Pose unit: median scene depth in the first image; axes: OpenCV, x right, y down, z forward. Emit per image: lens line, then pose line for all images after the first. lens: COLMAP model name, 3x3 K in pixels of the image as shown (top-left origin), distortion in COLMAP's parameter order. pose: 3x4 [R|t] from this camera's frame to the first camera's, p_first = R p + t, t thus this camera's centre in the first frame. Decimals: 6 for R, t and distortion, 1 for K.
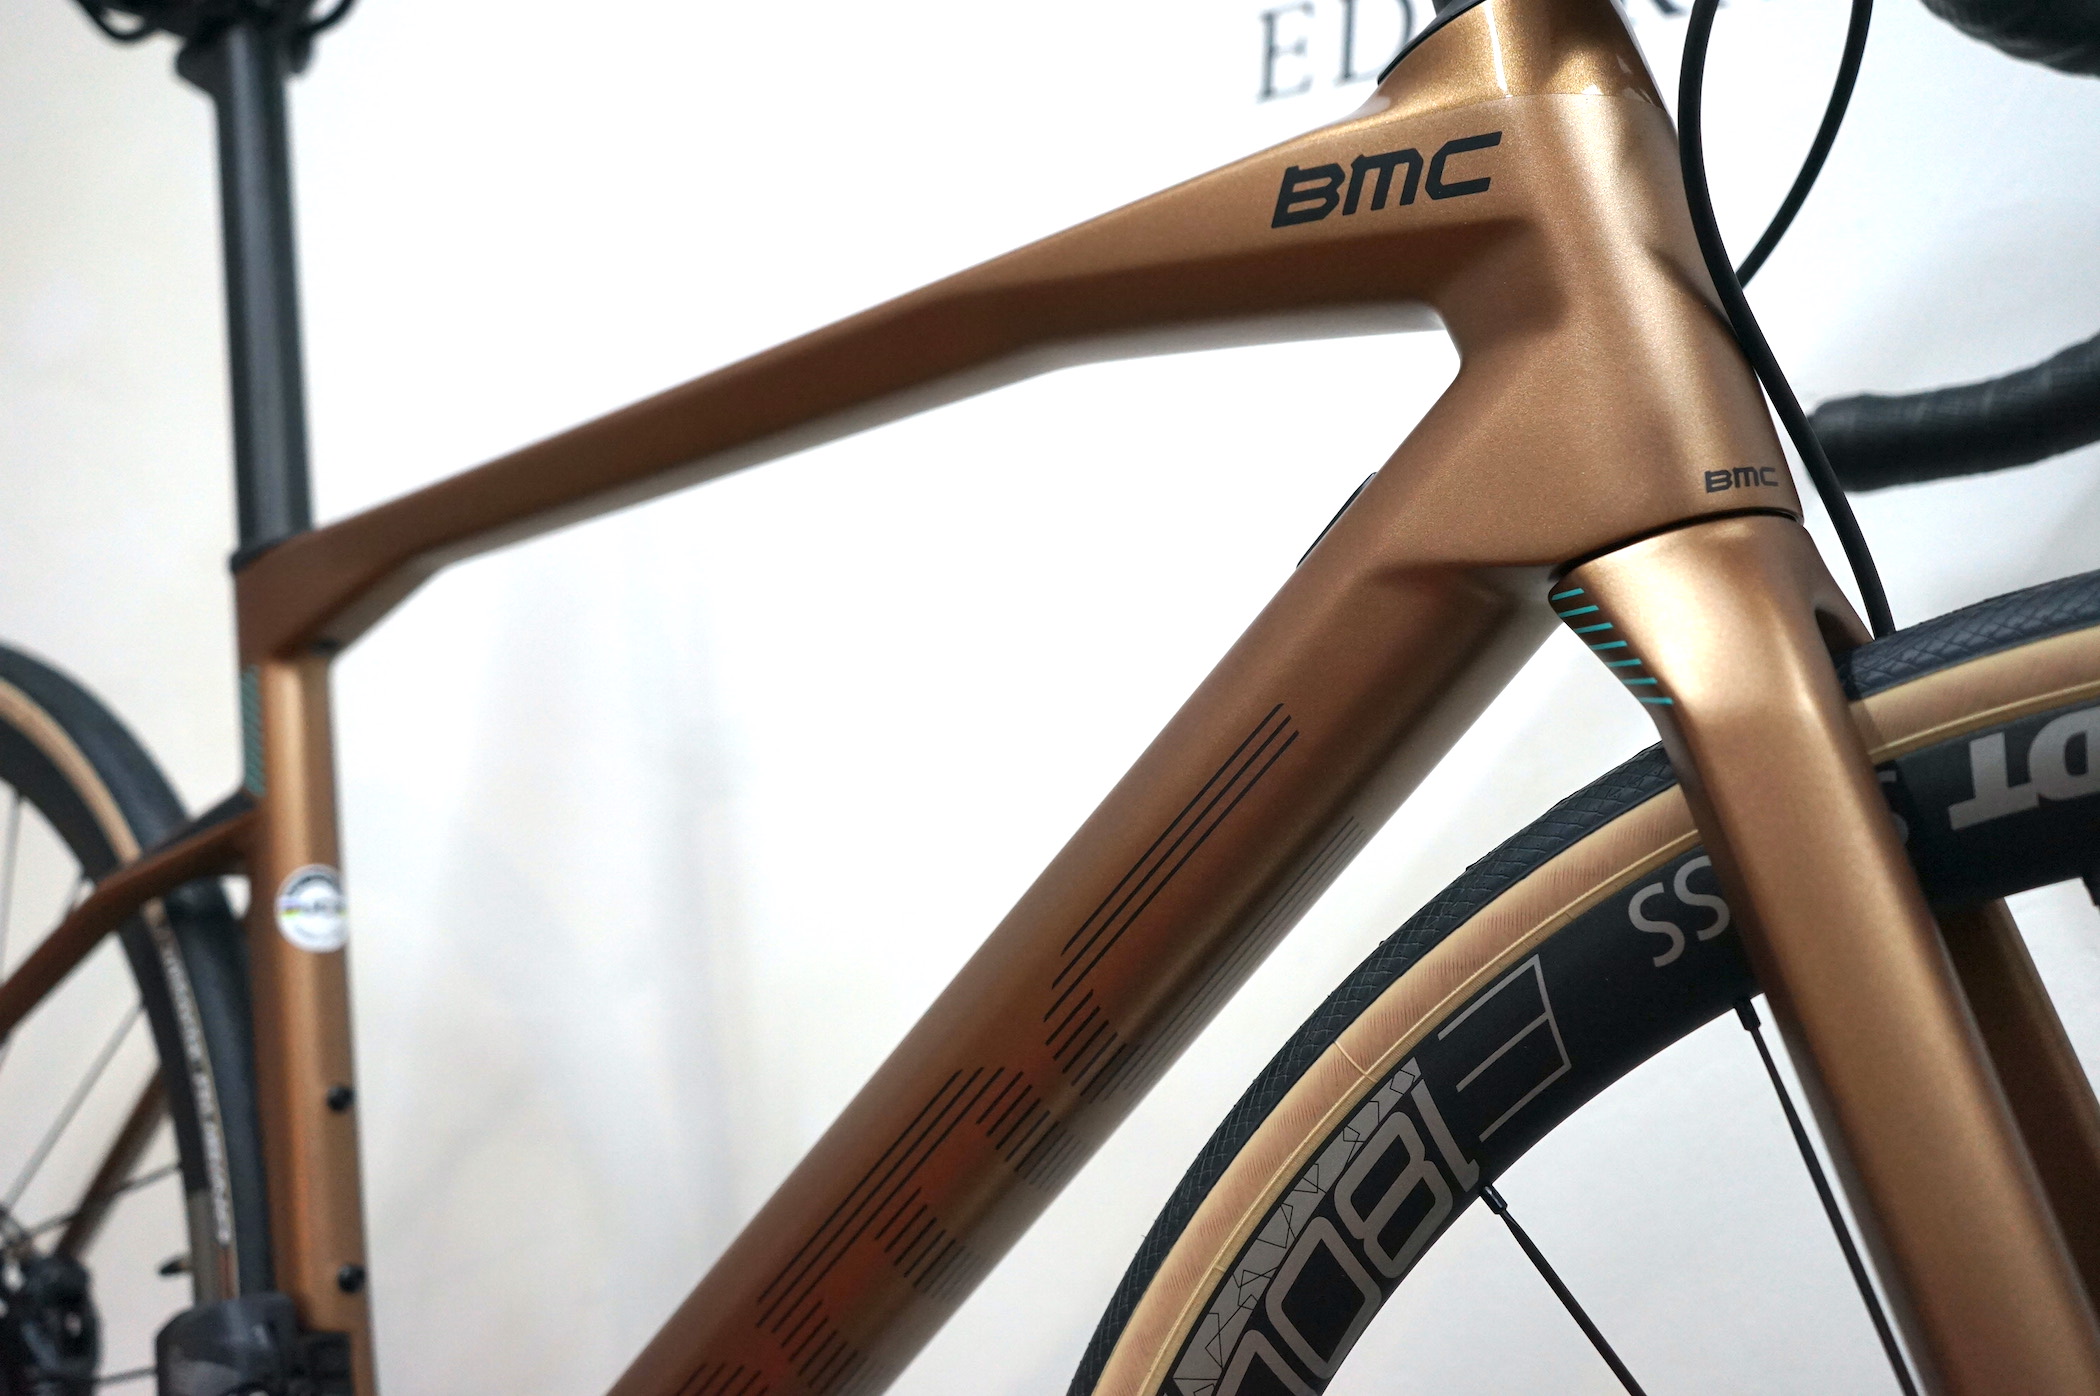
lens RADIAL K [[2097.0, 0, 1050.0], [0, 2097.0, 698.0], [0, 0, 1]] dist [-0.003541, 0.001439]
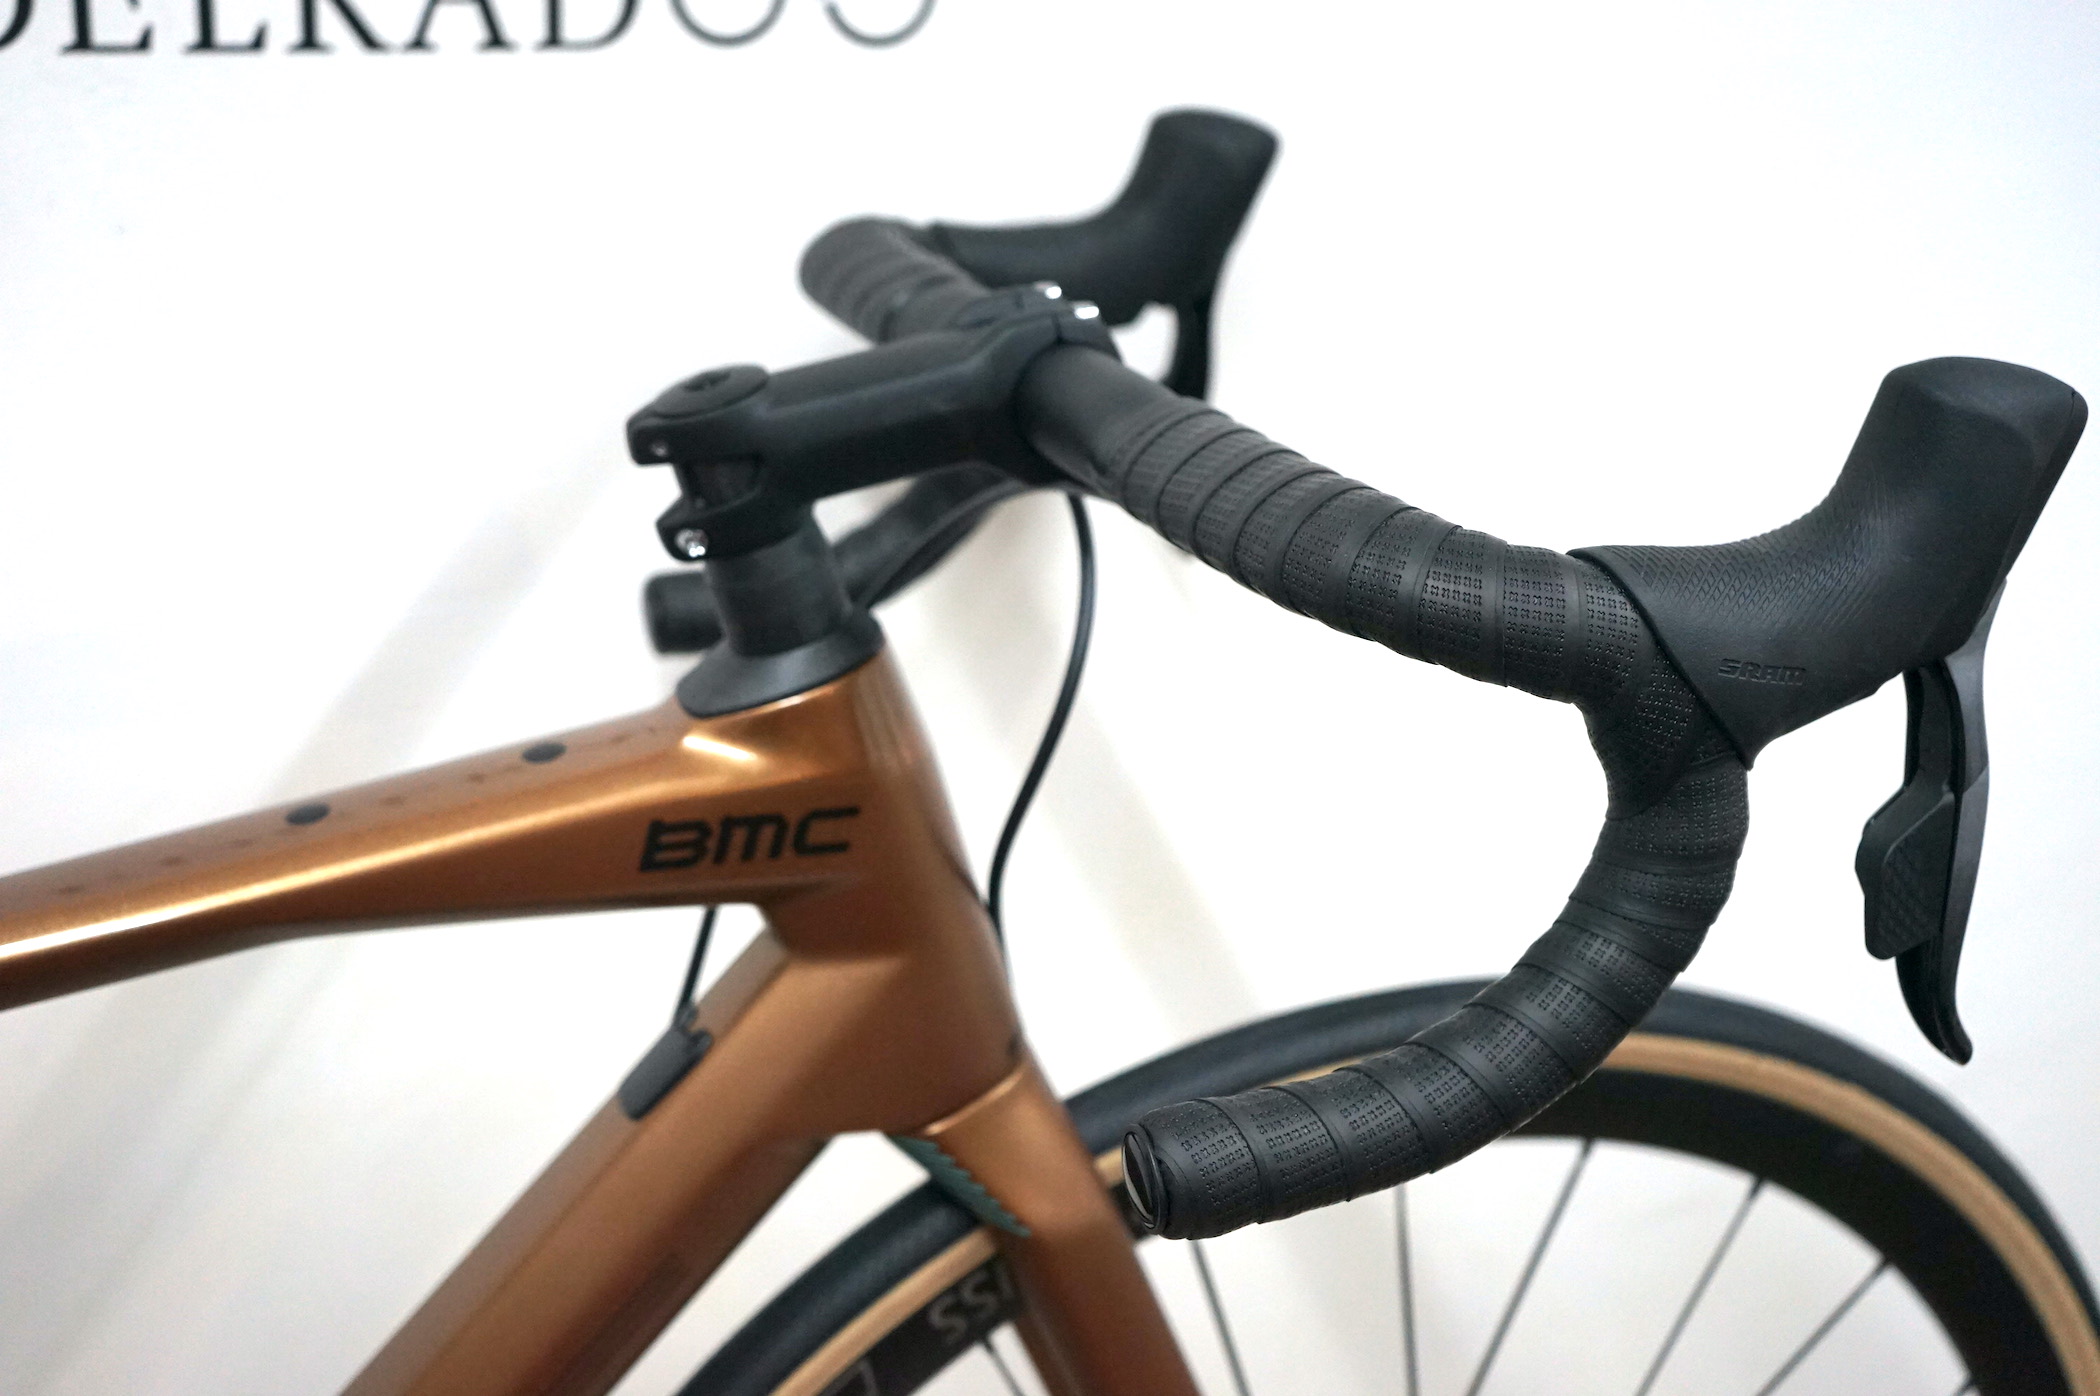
lens RADIAL K [[2860.7, 0, 1050.0], [0, 2860.7, 698.0], [0, 0, 1]] dist [-0.006751, -0.026155]
pose [[0.529962, -0.330916, 0.780791, -0.954959], [-0.093428, 0.892333, 0.441604, -1.031143], [-0.842859, -0.306981, 0.441985, 0.208253]]
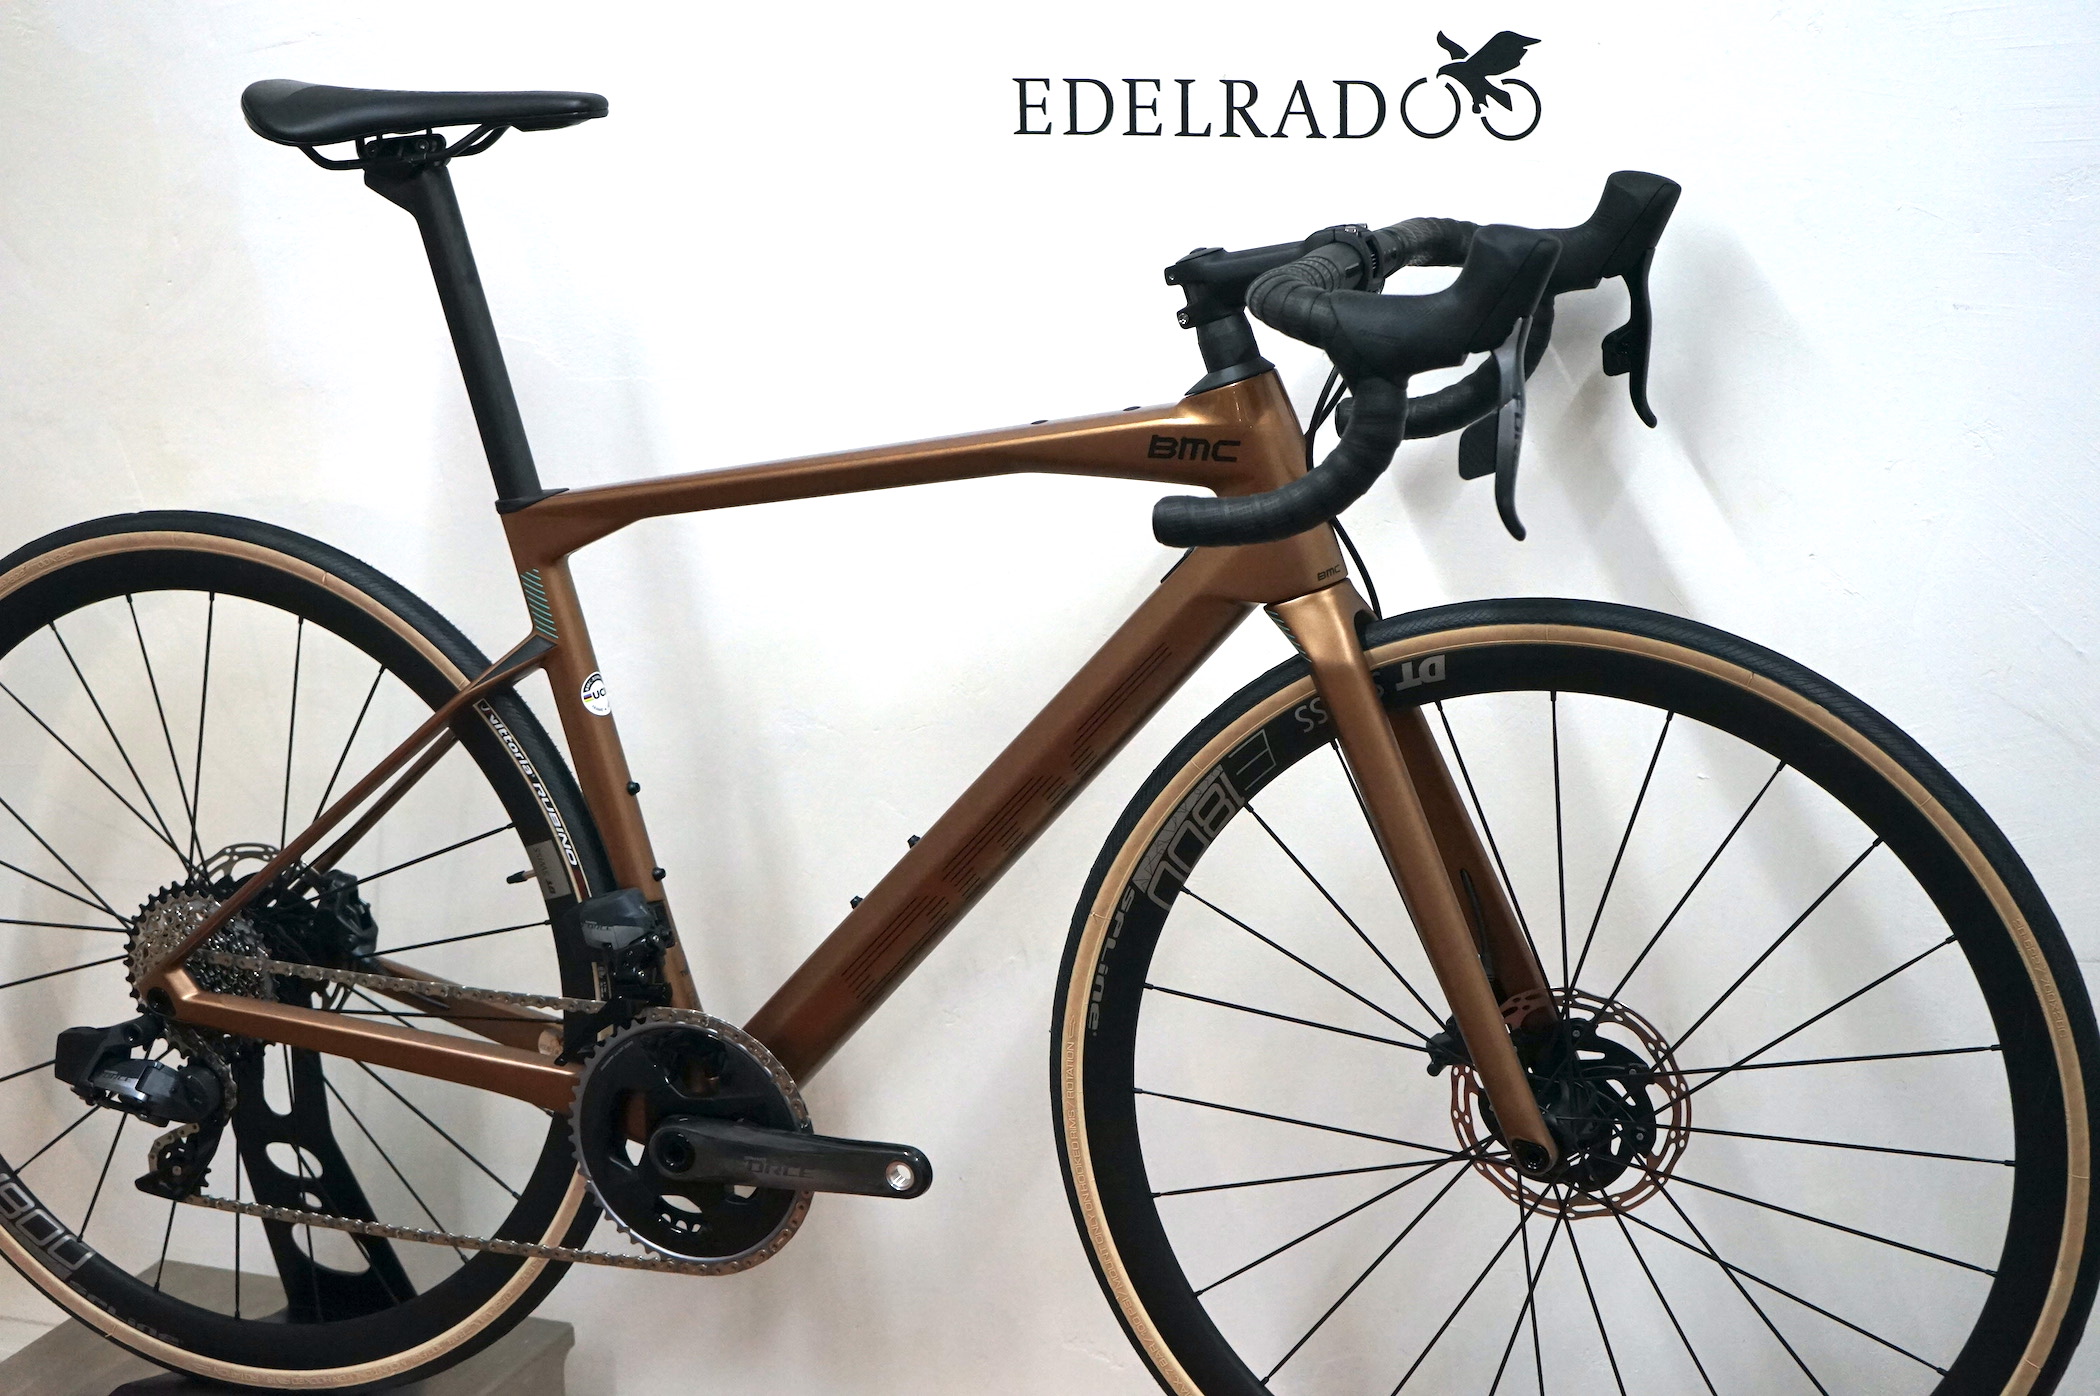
lens RADIAL K [[3537.1, 0, 1050.0], [0, 3537.1, 698.0], [0, 0, 1]] dist [-0.046187, -0.000740]
pose [[0.954213, -0.144998, 0.261637, -1.239082], [0.048337, 0.937910, 0.343493, -1.511729], [-0.295198, -0.315119, 0.901975, -3.093674]]
